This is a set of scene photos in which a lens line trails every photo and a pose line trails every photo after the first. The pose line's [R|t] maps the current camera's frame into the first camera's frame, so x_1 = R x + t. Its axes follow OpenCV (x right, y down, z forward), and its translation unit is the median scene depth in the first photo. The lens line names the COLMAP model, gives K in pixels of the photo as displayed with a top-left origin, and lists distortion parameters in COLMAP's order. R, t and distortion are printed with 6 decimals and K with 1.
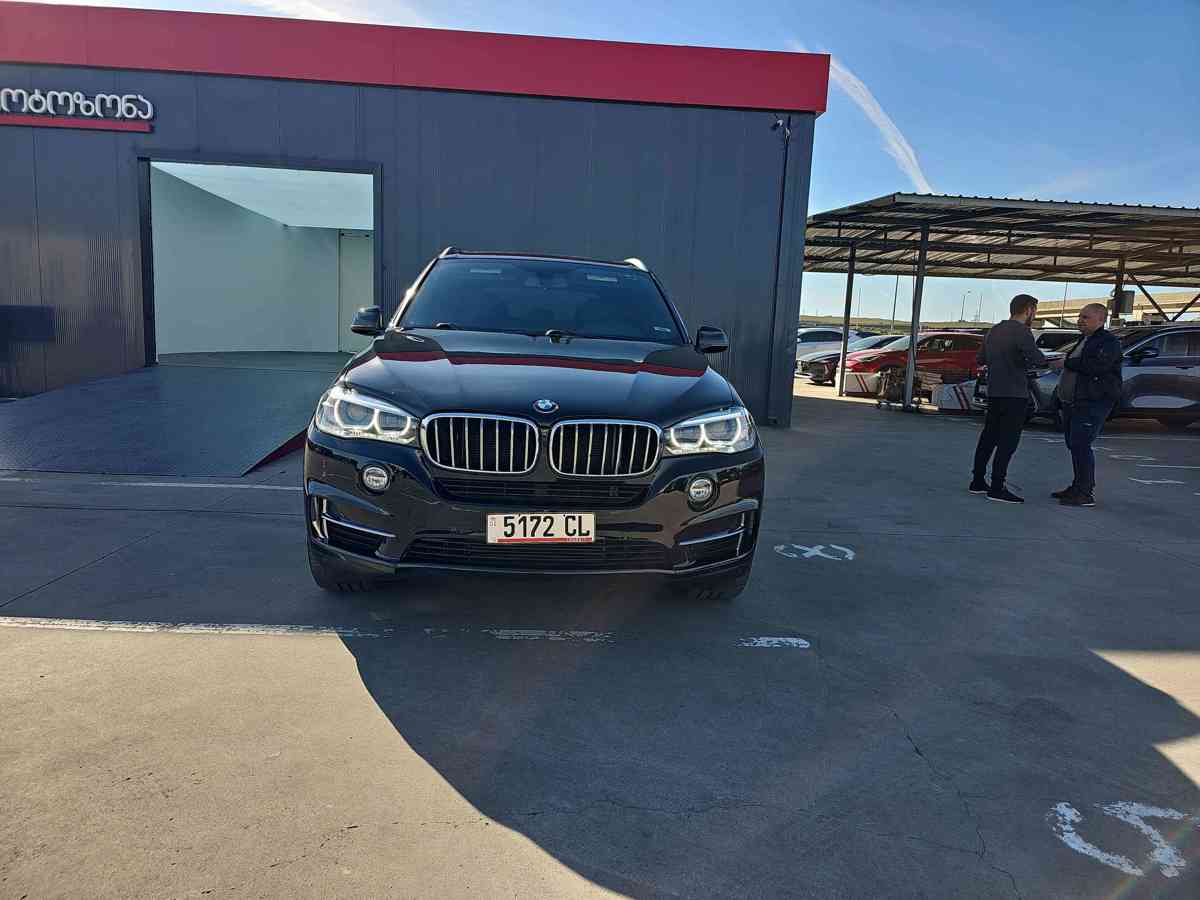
lens RADIAL K [[775.4, 0, 598.9], [0, 775.4, 425.4], [0, 0, 1]] dist [0.077033, -0.083044]
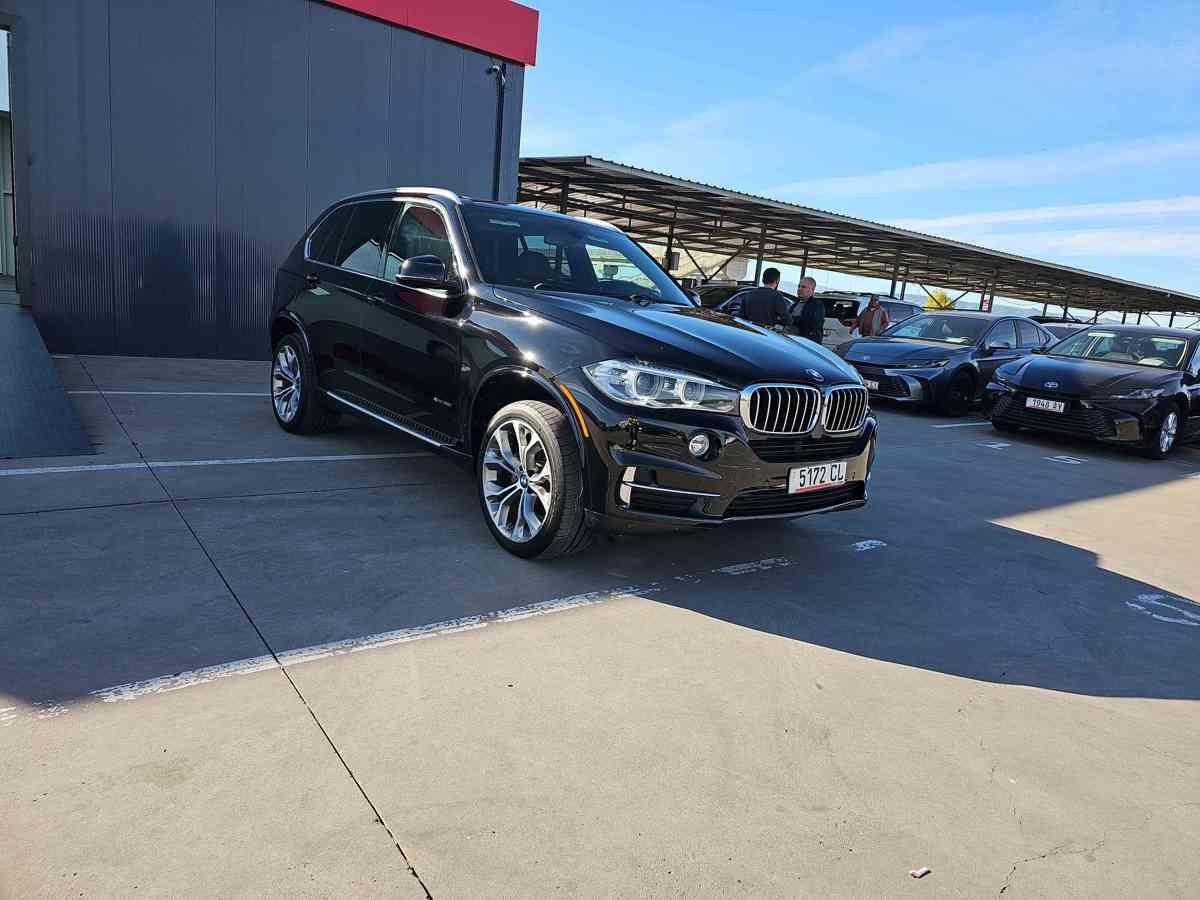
lens RADIAL K [[776.8, 0, 592.0], [0, 776.8, 449.0], [0, 0, 1]] dist [0.051987, -0.042393]
pose [[0.830203, -0.073543, 0.552589, -0.907002], [0.010264, 0.993108, 0.116751, -0.048065], [-0.557367, -0.091255, 0.825236, 0.182476]]
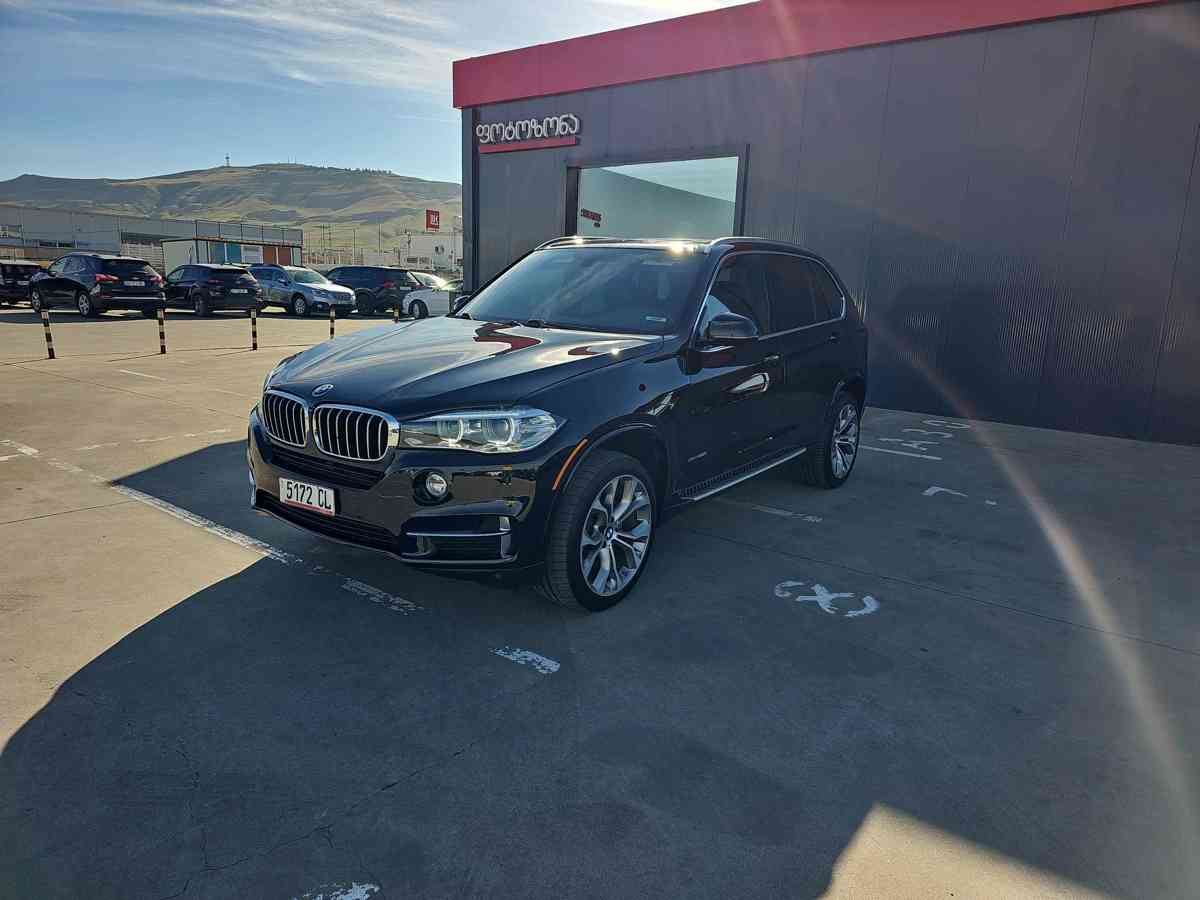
lens RADIAL K [[776.8, 0, 592.0], [0, 776.8, 449.0], [0, 0, 1]] dist [0.051987, -0.042393]
pose [[0.756992, 0.114288, -0.643351, 0.874706], [-0.075083, 0.993277, 0.088105, -0.063261], [0.649096, -0.018391, 0.760484, 0.347109]]
